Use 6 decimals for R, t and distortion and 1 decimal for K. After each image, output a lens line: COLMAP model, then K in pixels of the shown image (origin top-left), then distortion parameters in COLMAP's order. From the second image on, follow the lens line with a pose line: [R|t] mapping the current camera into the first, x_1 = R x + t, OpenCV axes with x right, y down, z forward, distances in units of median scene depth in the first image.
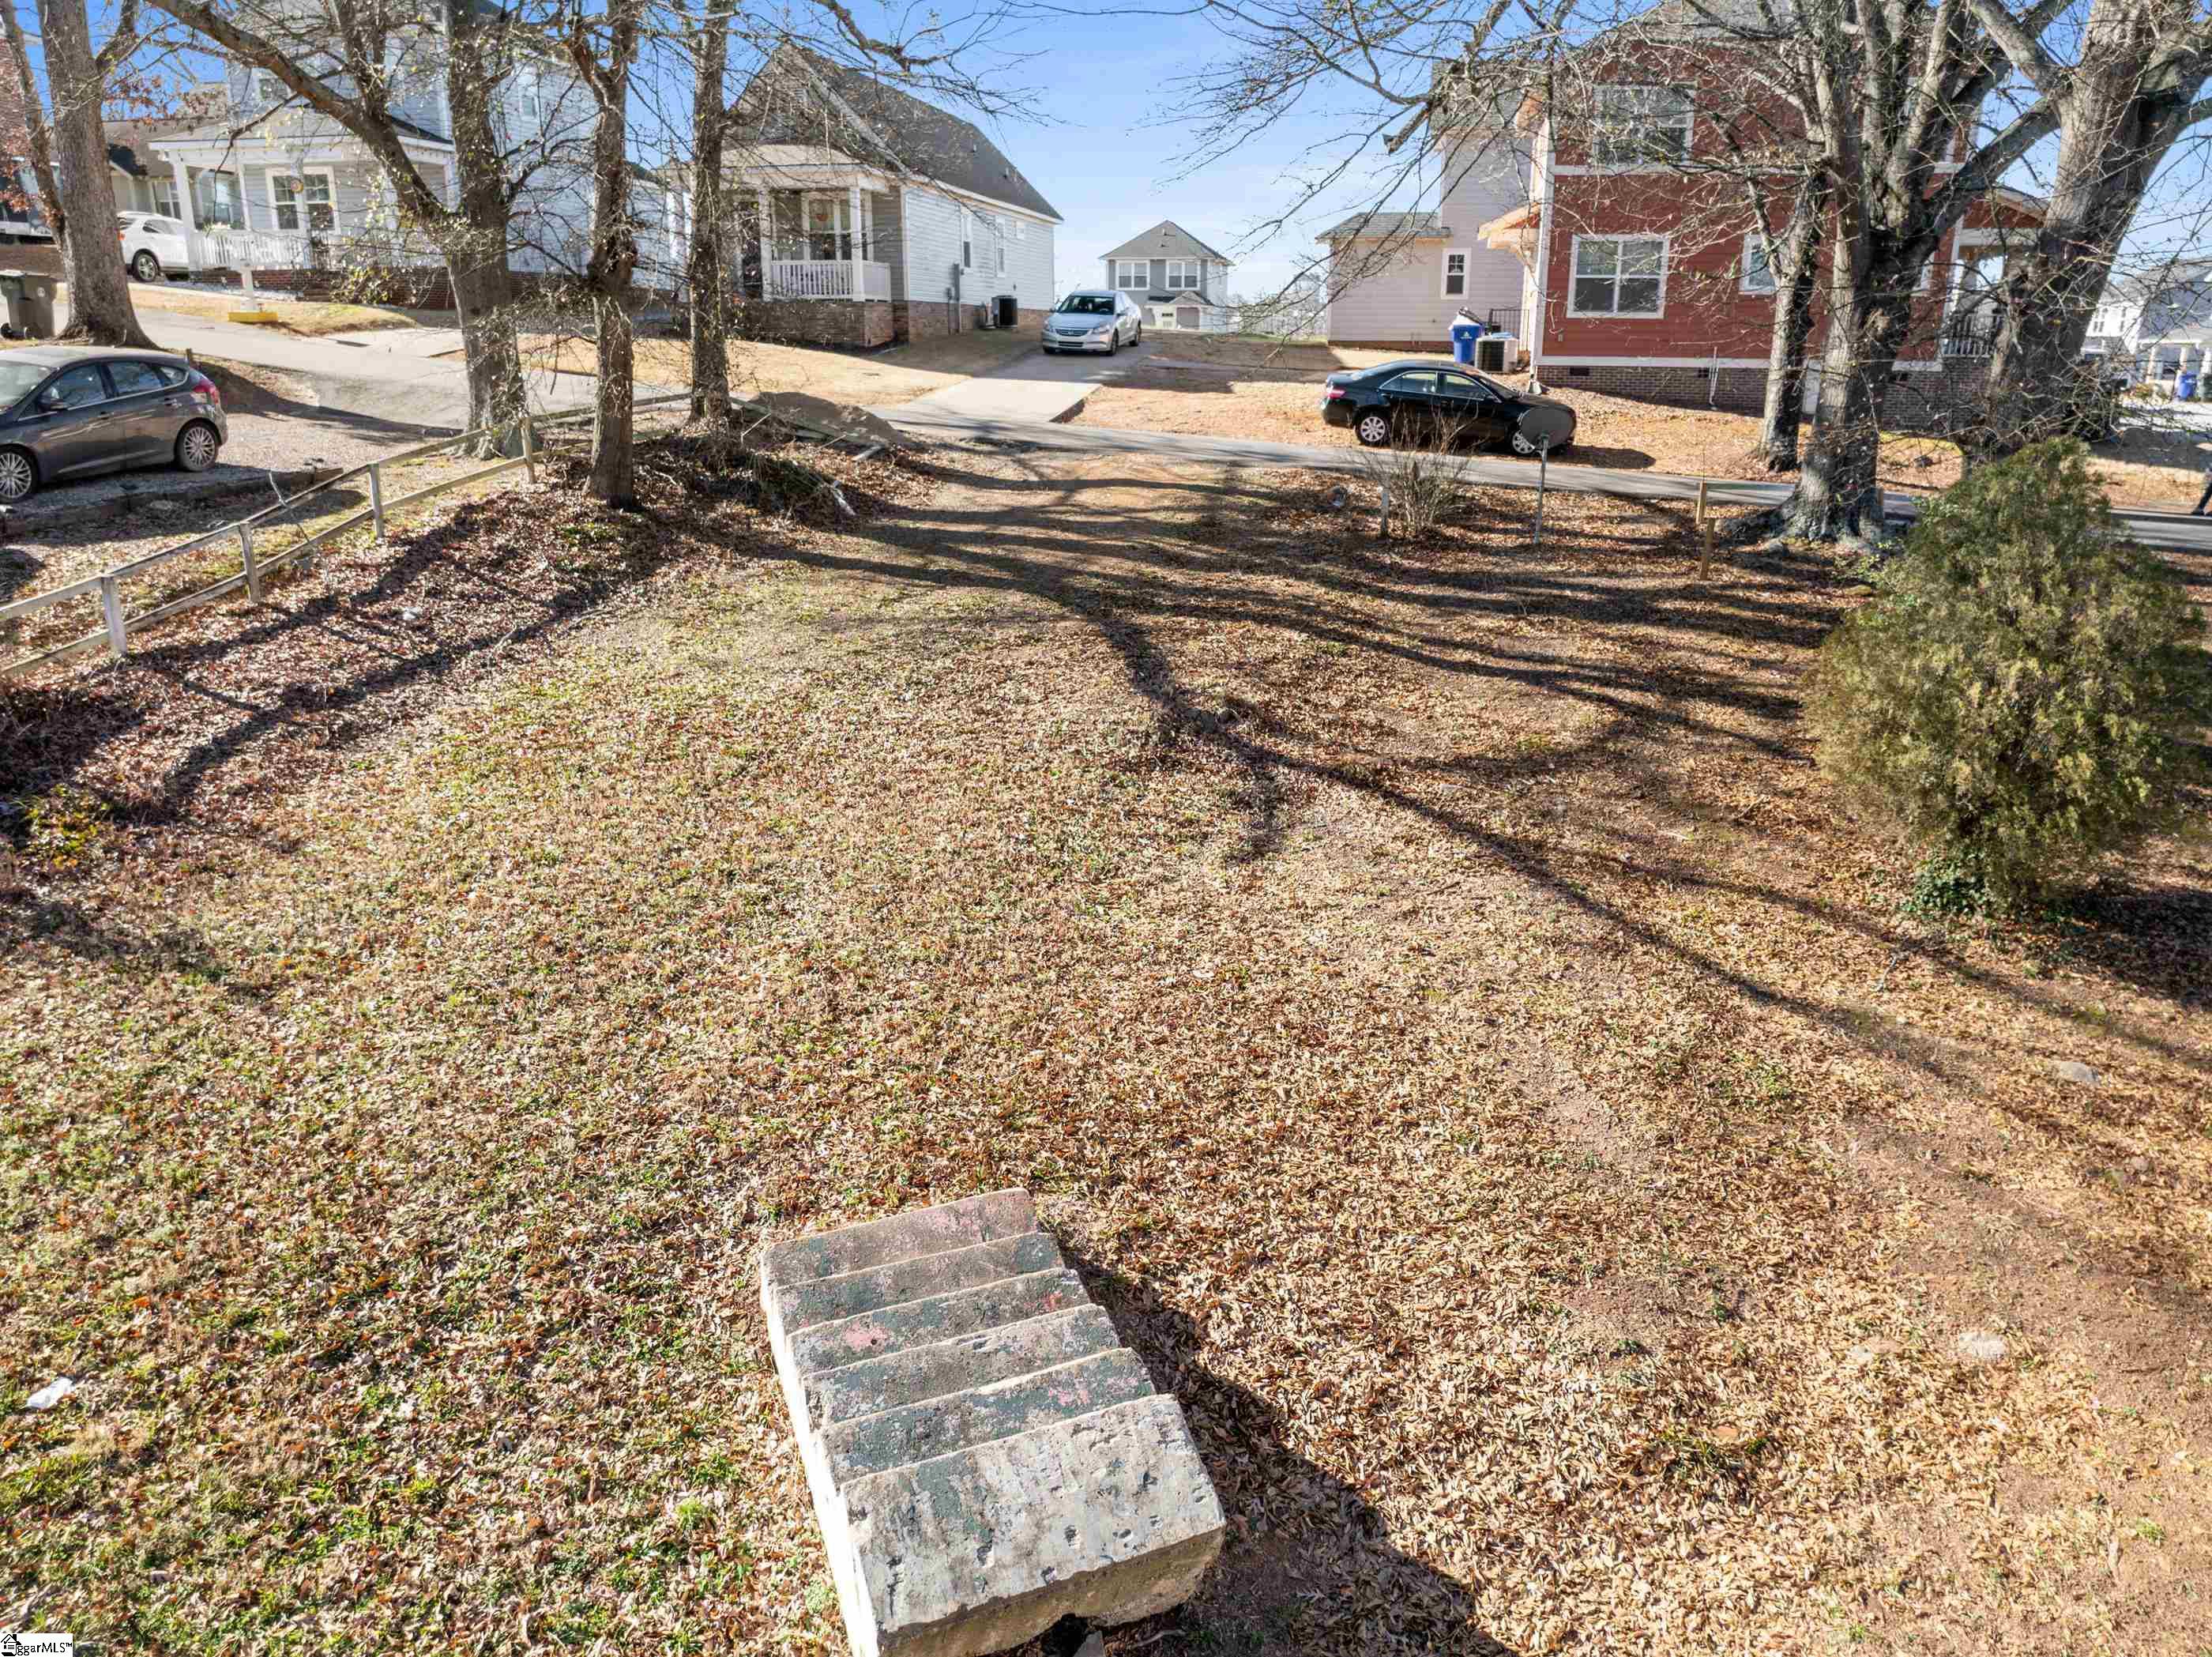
lens RADIAL K [[1564.5, 0, 1110.4], [0, 1564.5, 824.4], [0, 0, 1]] dist [-0.026075, -0.020112]
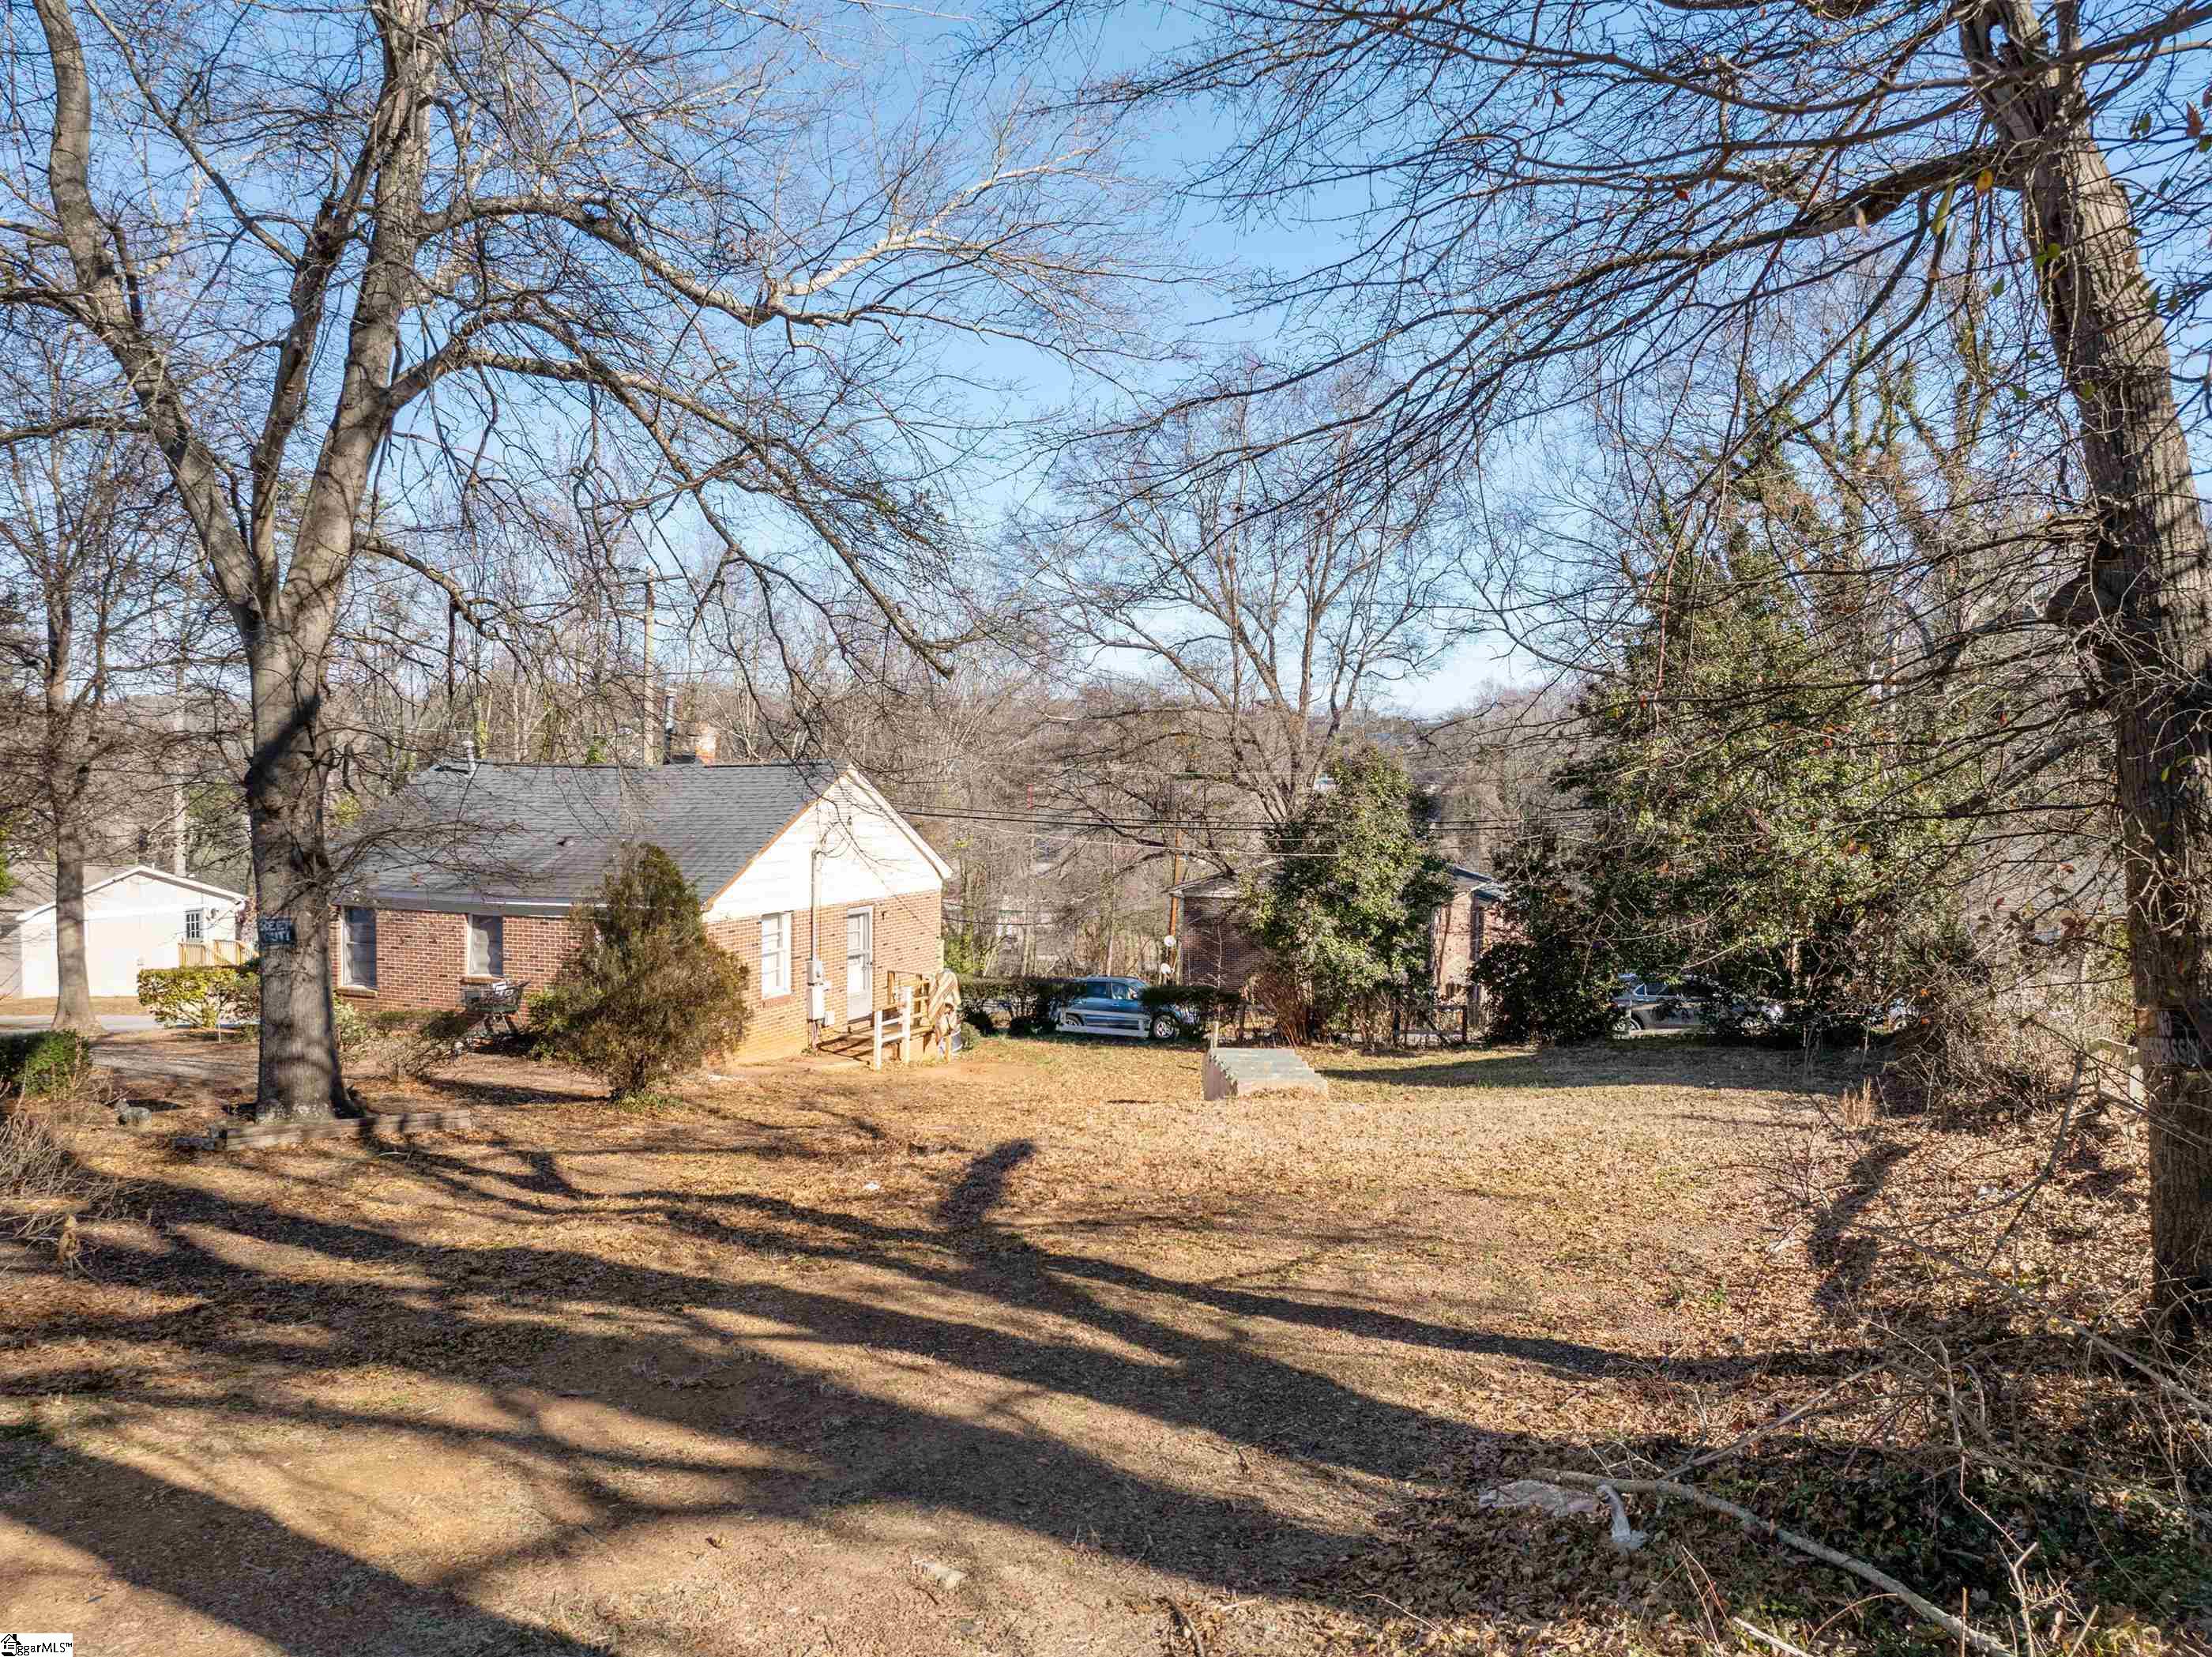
lens RADIAL K [[1564.5, 0, 1110.4], [0, 1564.5, 824.4], [0, 0, 1]] dist [-0.026075, -0.020112]
pose [[-0.974025, -0.008062, 0.226298, -0.237492], [0.067504, 0.943589, 0.324165, -0.569096], [-0.216145, 0.331021, -0.918535, 1.755423]]
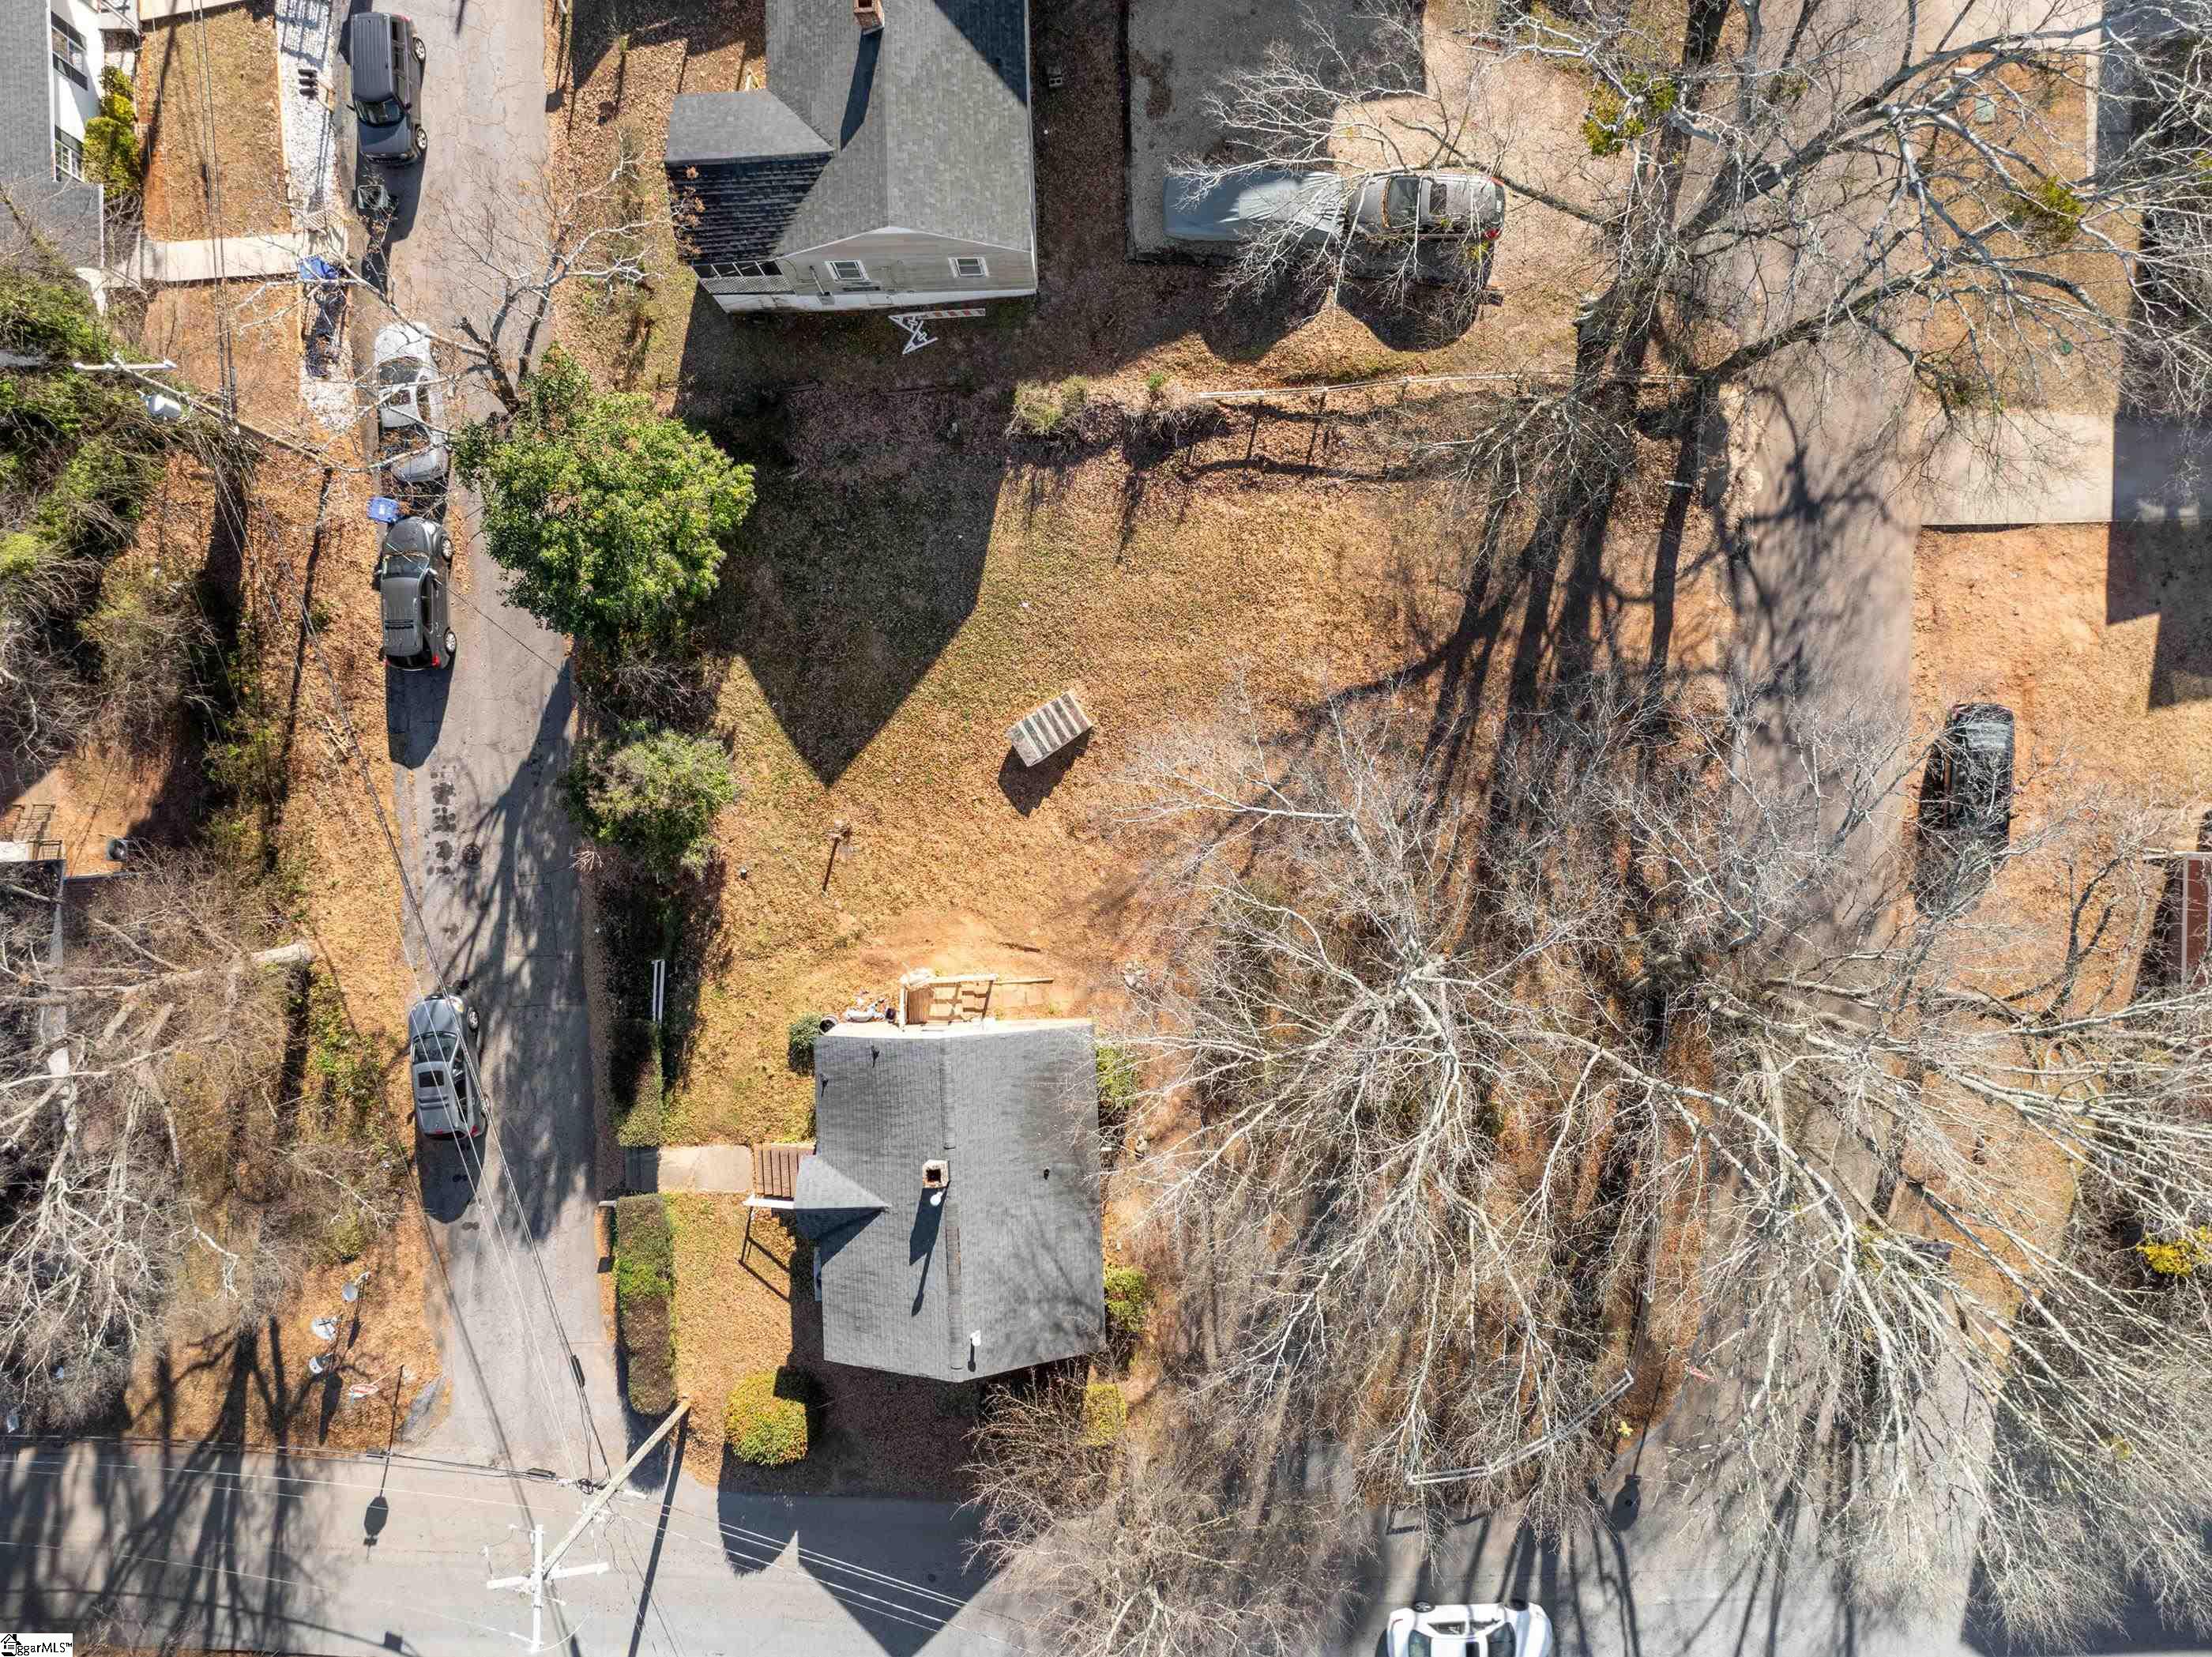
lens RADIAL K [[1557.6, 0, 1114.0], [0, 1557.6, 825.3], [0, 0, 1]] dist [-0.044268, 0.029032]
pose [[0.200013, 0.979791, -0.002052, 0.189261], [-0.293973, 0.062009, 0.953800, -2.908992], [0.934652, -0.190170, 0.300435, -0.444543]]
